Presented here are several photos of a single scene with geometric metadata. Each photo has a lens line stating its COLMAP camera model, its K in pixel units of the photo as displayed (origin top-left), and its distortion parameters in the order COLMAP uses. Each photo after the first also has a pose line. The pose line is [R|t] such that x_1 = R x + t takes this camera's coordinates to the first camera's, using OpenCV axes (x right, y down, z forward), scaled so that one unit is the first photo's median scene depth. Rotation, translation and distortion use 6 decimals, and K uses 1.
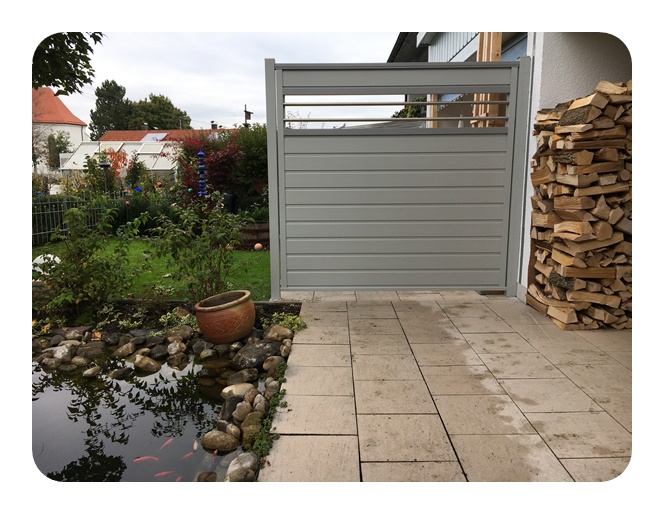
lens RADIAL K [[506.4, 0, 331.8], [0, 506.4, 261.8], [0, 0, 1]] dist [0.024823, -0.025290]
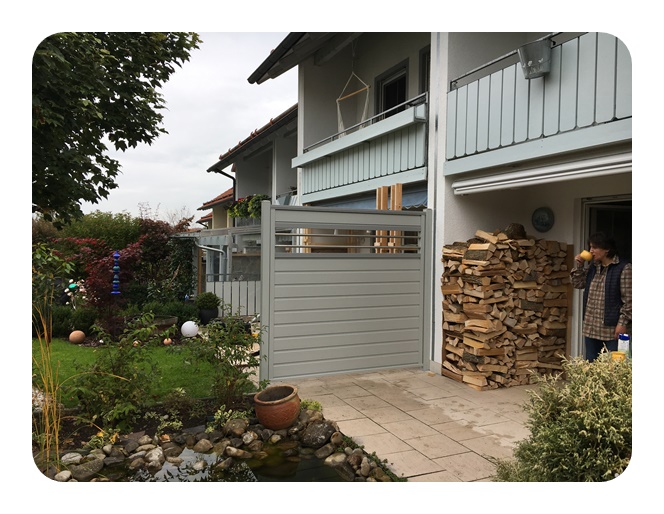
lens RADIAL K [[506.4, 0, 330.5], [0, 506.4, 255.7], [0, 0, 1]] dist [0.024823, -0.025290]
pose [[0.907827, 0.009090, 0.419247, -0.603843], [0.055085, 0.988517, -0.140711, -0.078722], [-0.415712, 0.150835, 0.896902, -0.249354]]
